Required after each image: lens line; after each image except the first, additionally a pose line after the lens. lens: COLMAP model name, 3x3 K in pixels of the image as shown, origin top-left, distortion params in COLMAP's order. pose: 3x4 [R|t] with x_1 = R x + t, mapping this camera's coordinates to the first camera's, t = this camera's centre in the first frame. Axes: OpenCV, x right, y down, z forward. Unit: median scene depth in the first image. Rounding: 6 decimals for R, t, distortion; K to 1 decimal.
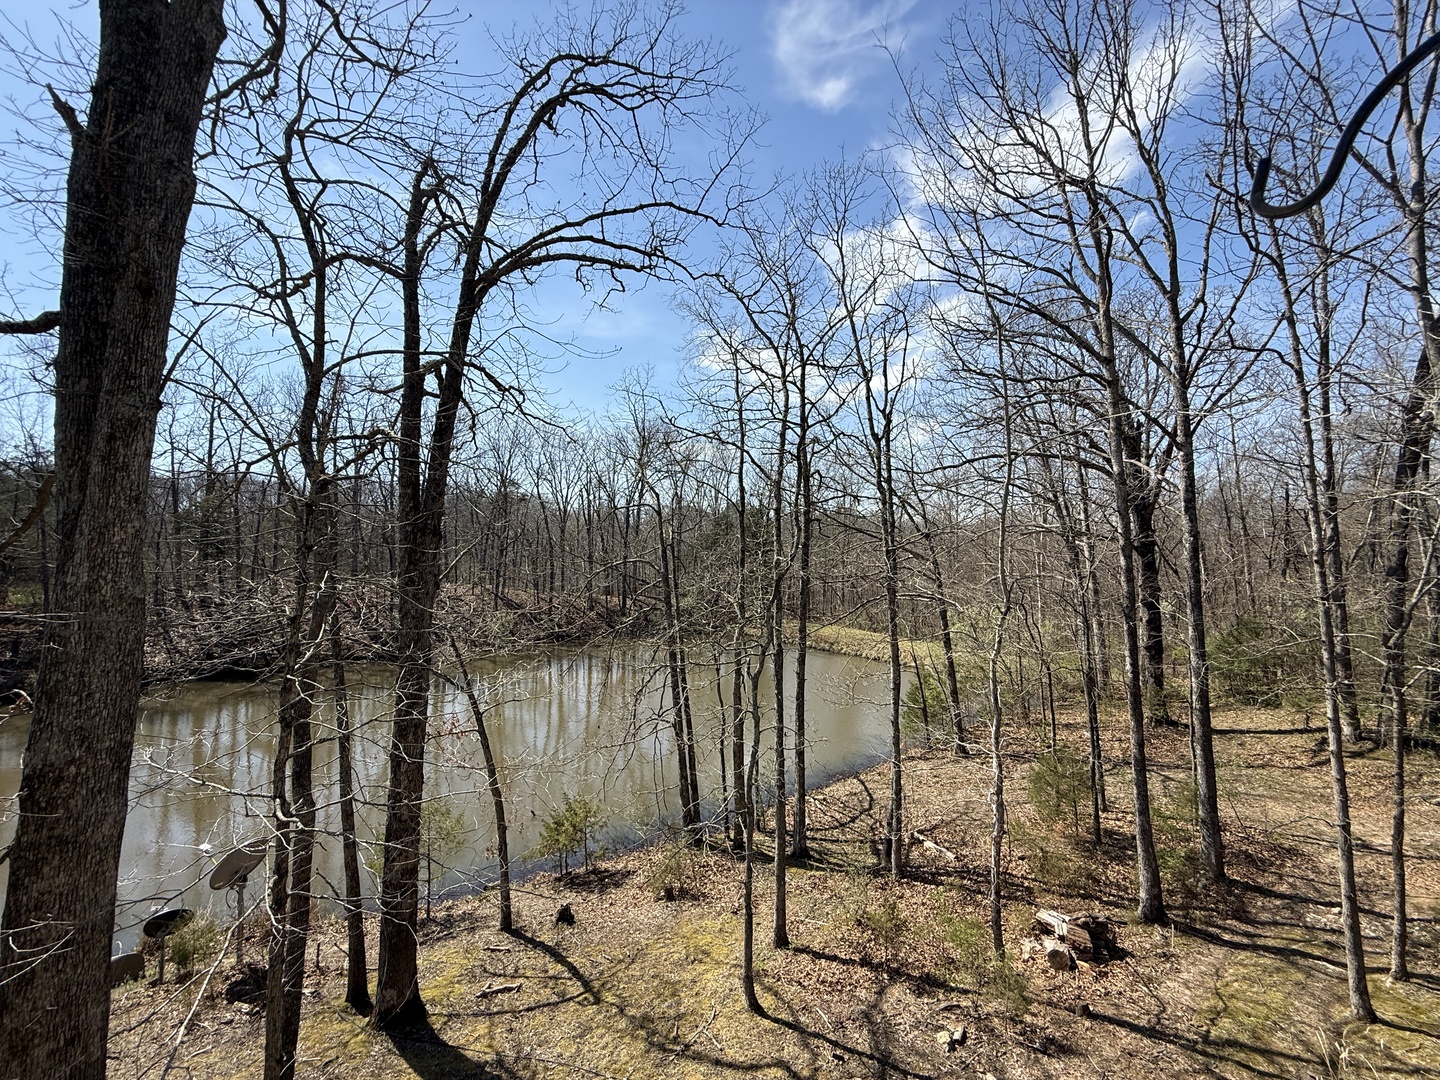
lens RADIAL K [[579.9, 0, 721.6], [0, 579.9, 537.1], [0, 0, 1]] dist [-0.004035, 0.001766]
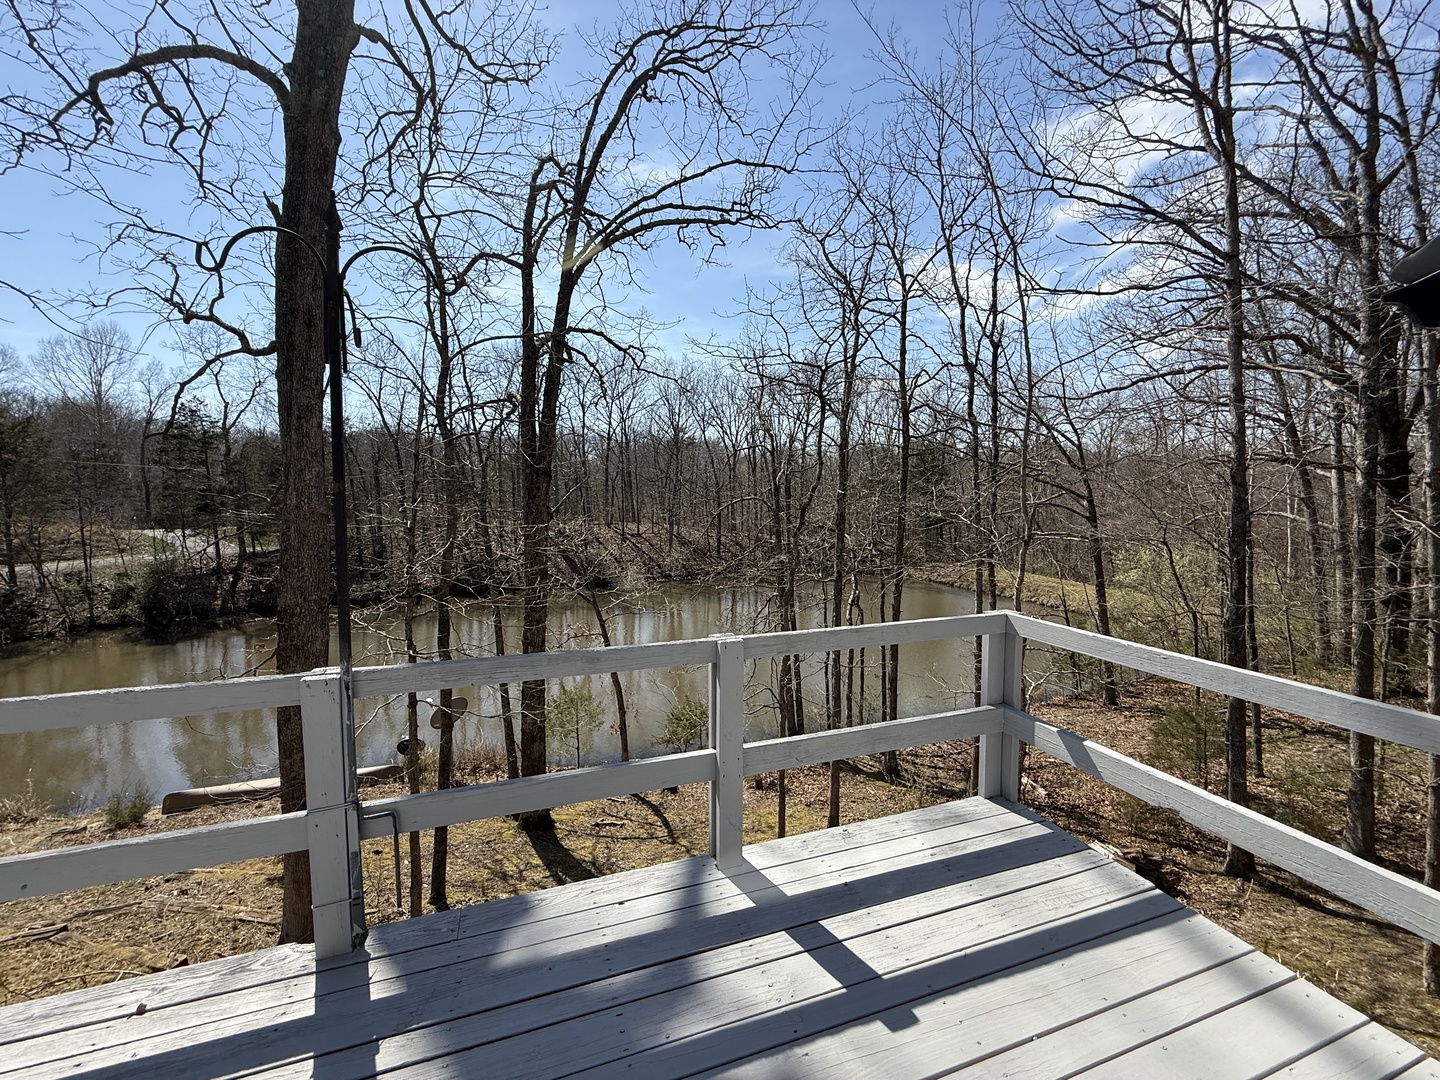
lens RADIAL K [[579.9, 0, 721.8], [0, 579.9, 537.3], [0, 0, 1]] dist [-0.004035, 0.001766]
pose [[0.951848, 0.012859, -0.306299, 0.213513], [0.017655, 0.995163, 0.096642, 0.011799], [0.306060, -0.097396, 0.947017, -0.085086]]
